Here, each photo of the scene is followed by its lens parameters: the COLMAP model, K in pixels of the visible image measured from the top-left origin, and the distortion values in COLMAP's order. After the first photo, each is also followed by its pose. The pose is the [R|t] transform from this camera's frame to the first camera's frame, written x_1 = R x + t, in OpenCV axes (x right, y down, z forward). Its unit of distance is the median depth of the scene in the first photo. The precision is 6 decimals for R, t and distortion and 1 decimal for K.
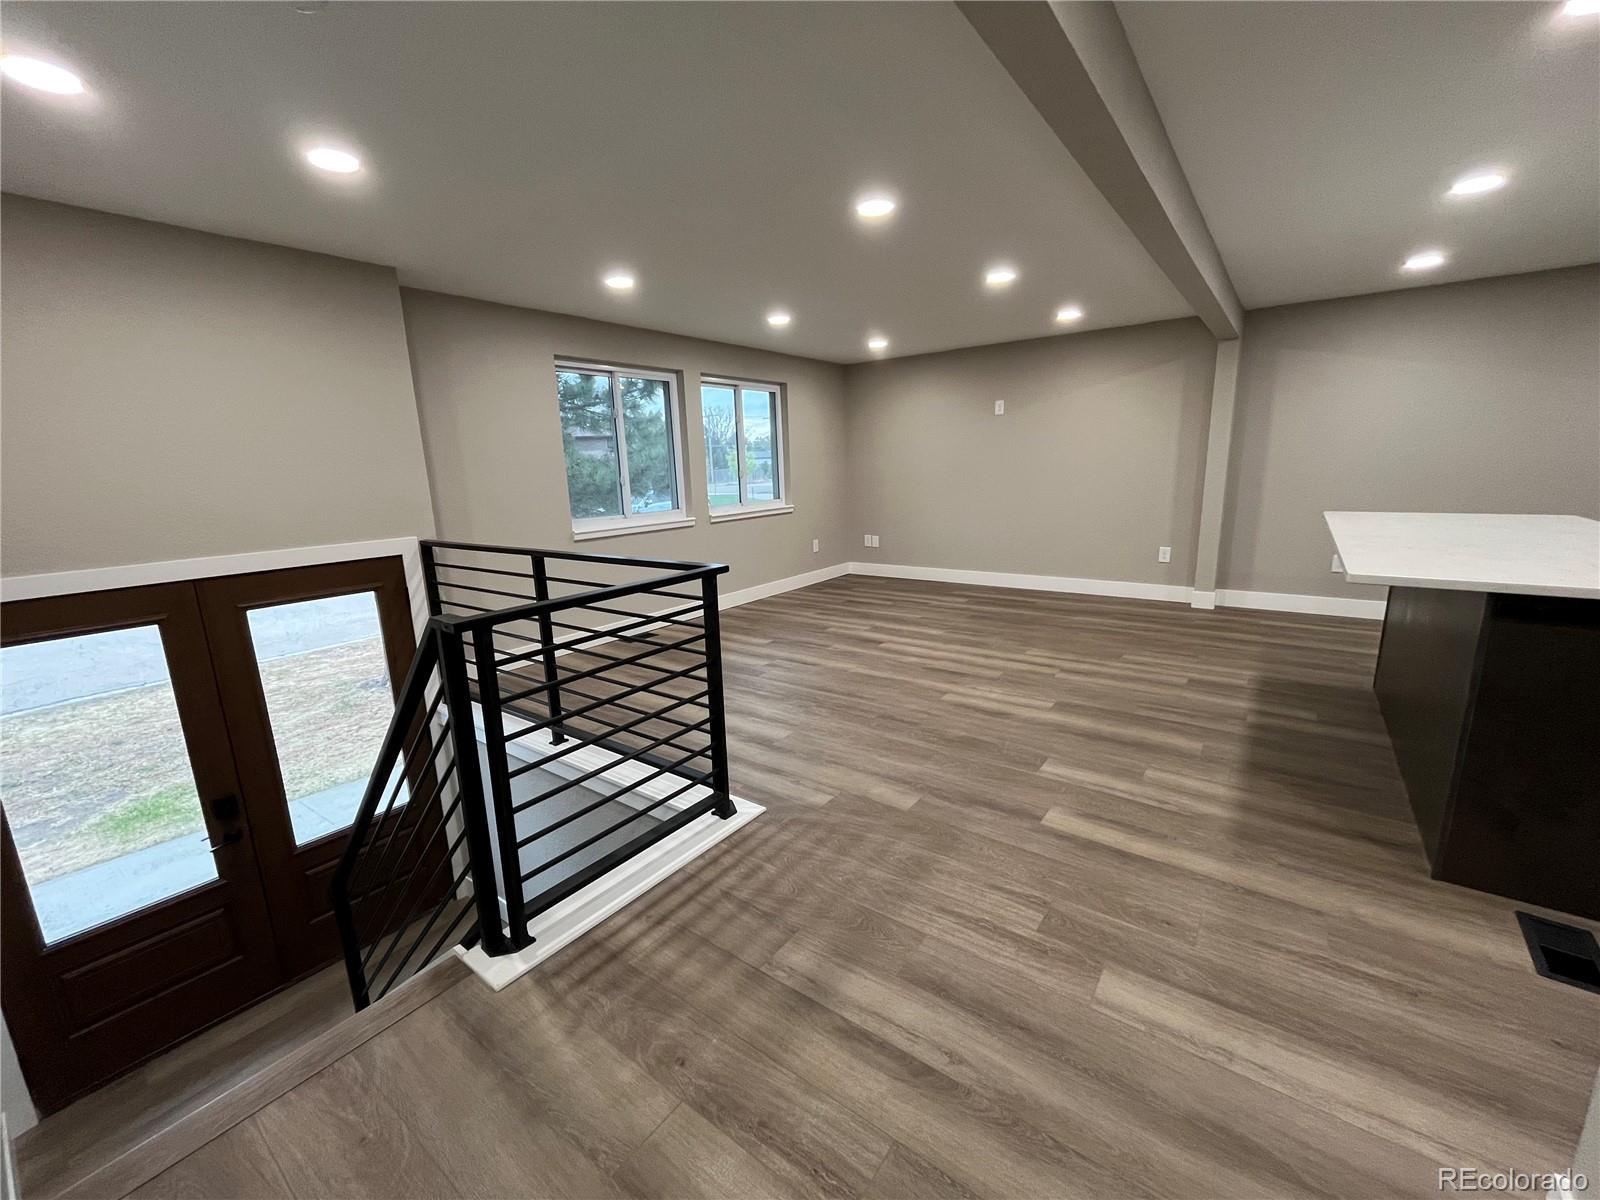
lens RADIAL K [[653.5, 0, 789.1], [0, 653.5, 594.7], [0, 0, 1]] dist [-0.003550, -0.000055]
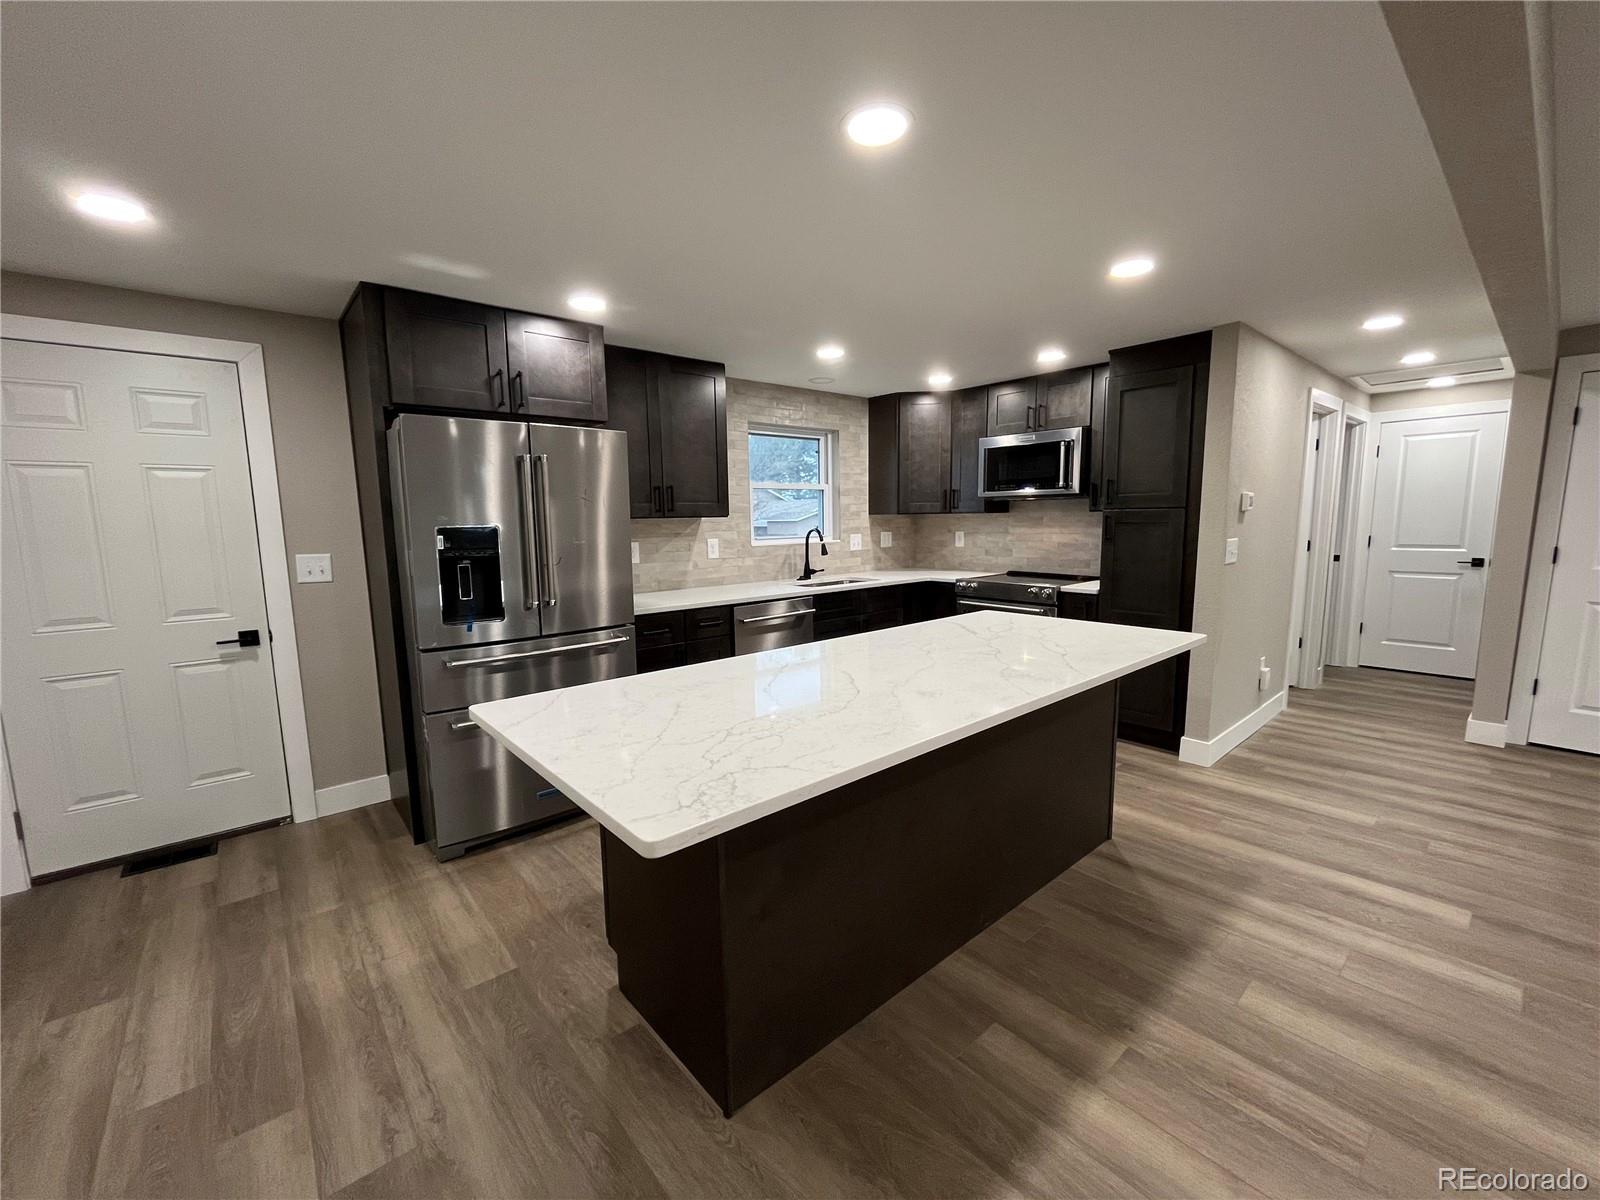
lens RADIAL K [[653.5, 0, 793.9], [0, 653.5, 602.6], [0, 0, 1]] dist [-0.003550, -0.000055]
pose [[-0.976909, 0.020376, 0.212683, 0.719270], [0.088091, 0.945308, 0.314058, -0.294362], [-0.194651, 0.325541, -0.925275, 1.213122]]
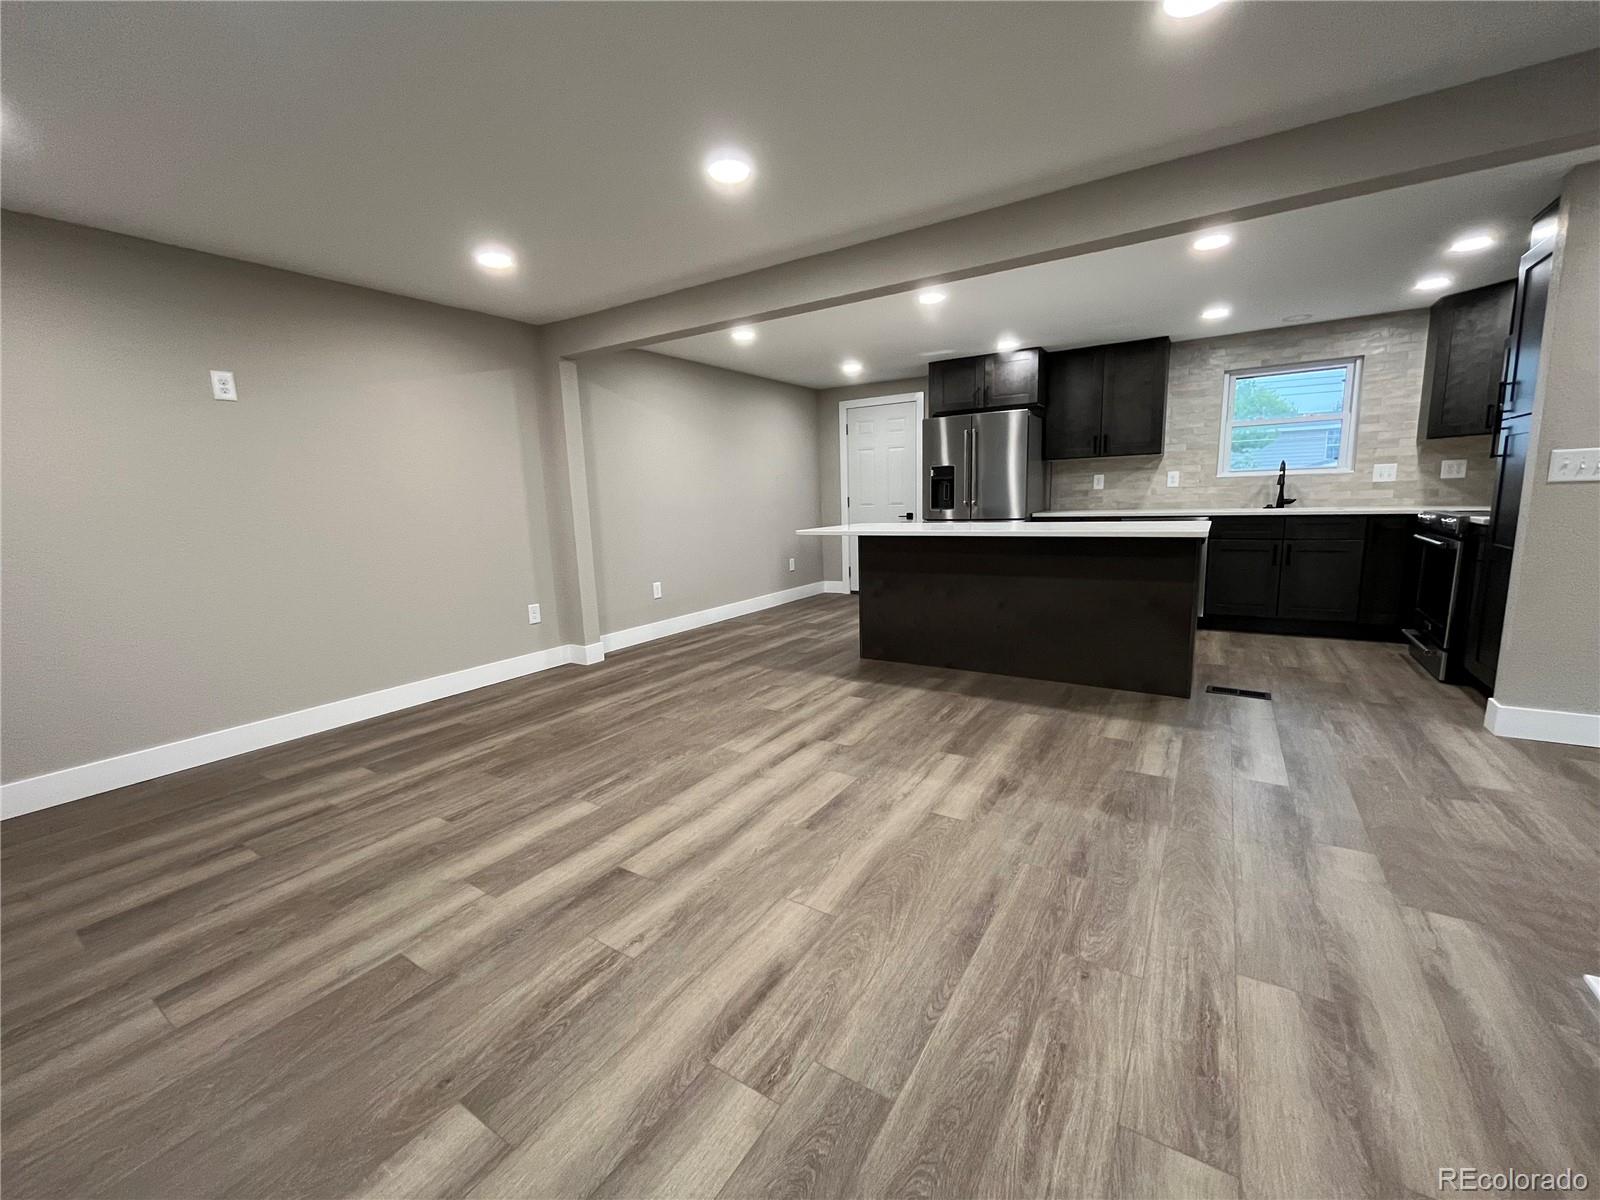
lens RADIAL K [[653.5, 0, 796.2], [0, 653.5, 602.1], [0, 0, 1]] dist [-0.003550, -0.000055]
pose [[-0.075354, -0.125937, 0.989172, -0.352026], [0.233238, 0.962248, 0.140277, -0.169957], [-0.969496, 0.241284, -0.043136, 1.095357]]
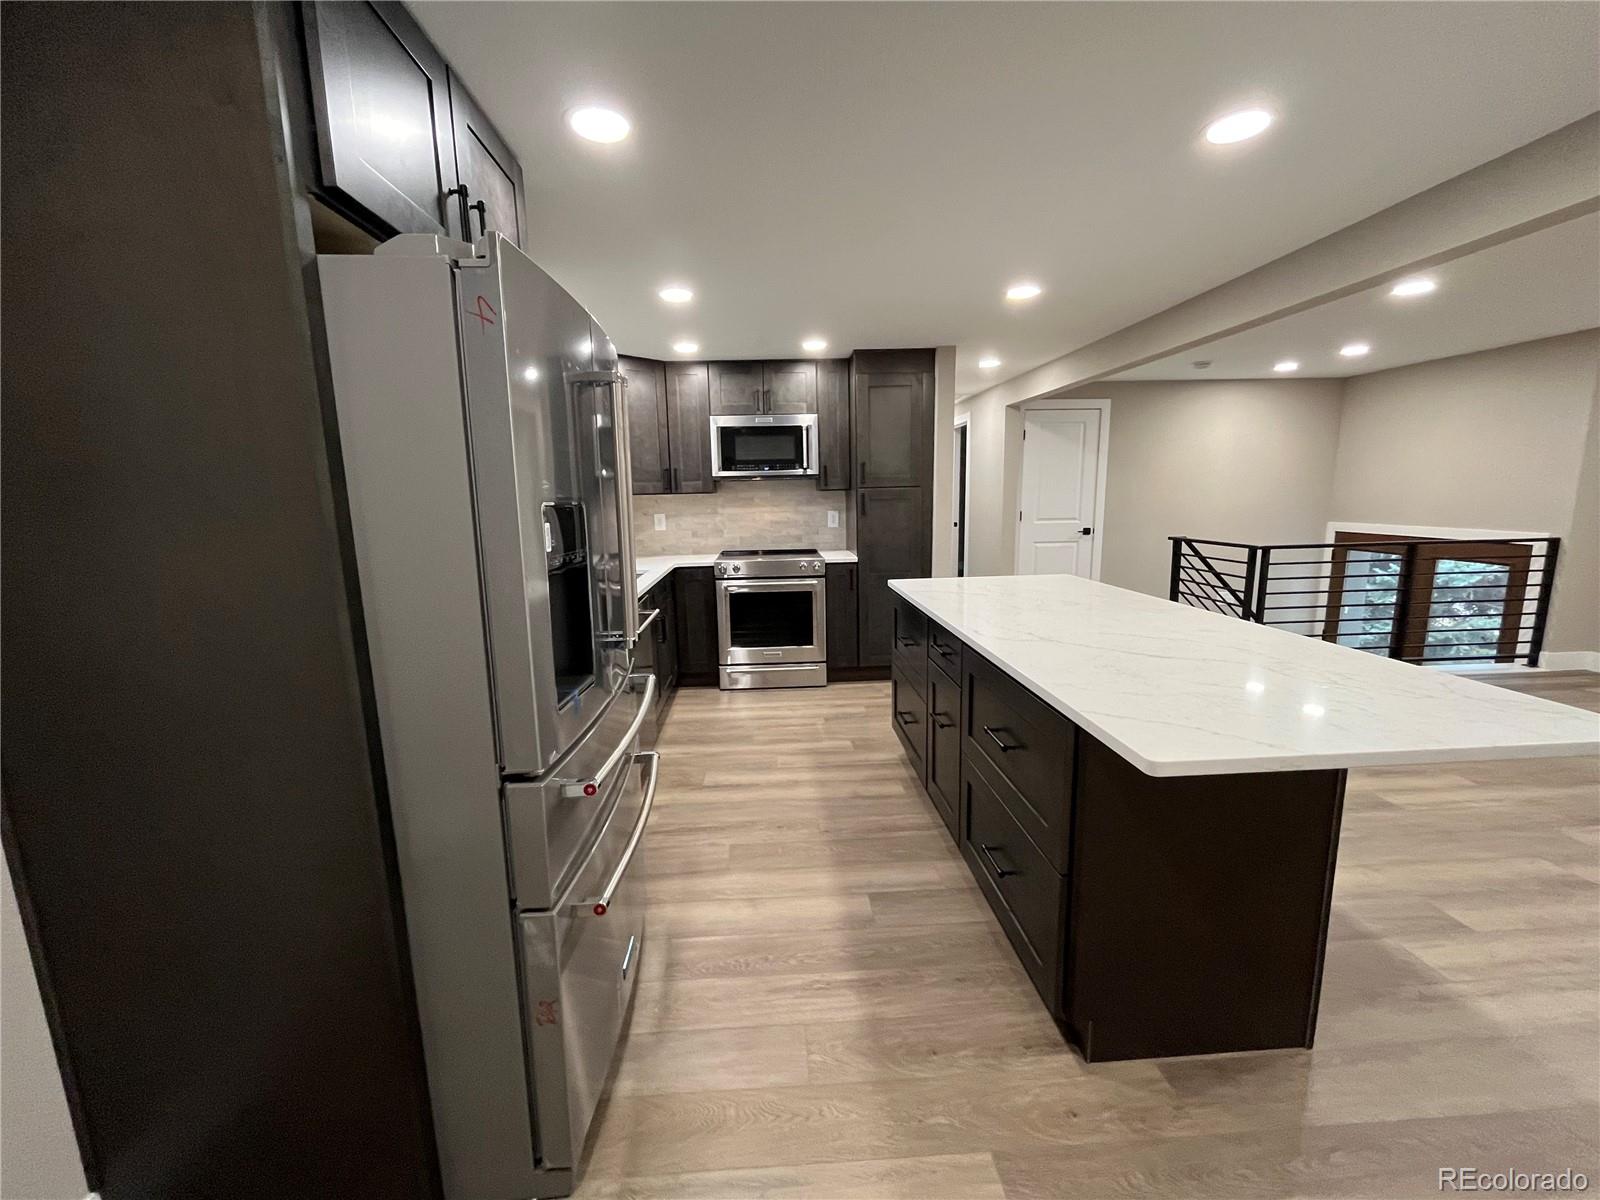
lens RADIAL K [[653.5, 0, 797.8], [0, 653.5, 601.8], [0, 0, 1]] dist [-0.003550, -0.000055]
pose [[-0.762991, 0.156588, -0.627156, 1.333525], [-0.078812, 0.940442, 0.330691, -0.256768], [0.641586, 0.301742, -0.705208, 0.945972]]
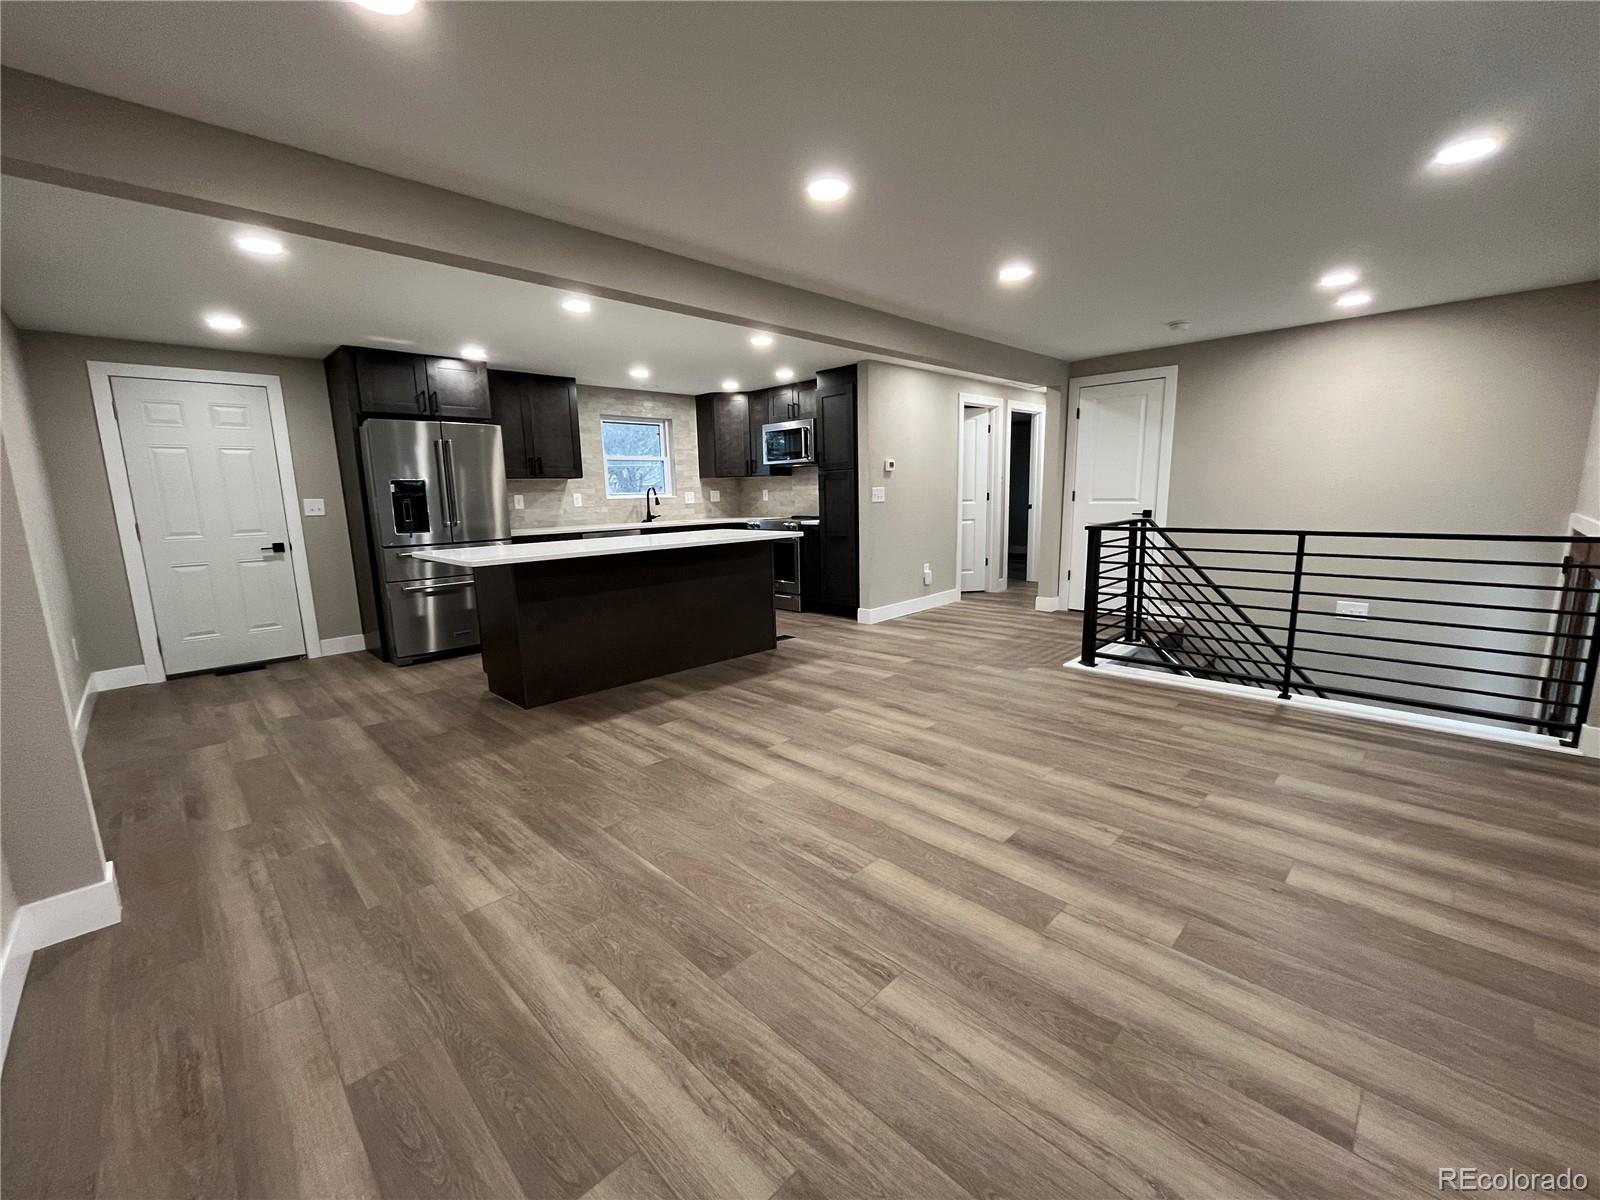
lens RADIAL K [[653.5, 0, 794.0], [0, 653.5, 603.2], [0, 0, 1]] dist [-0.003550, -0.000055]
pose [[-0.988964, 0.033298, 0.144368, 0.285246], [0.083162, 0.931197, 0.354904, -0.348029], [-0.122617, 0.362993, -0.923689, 1.780349]]
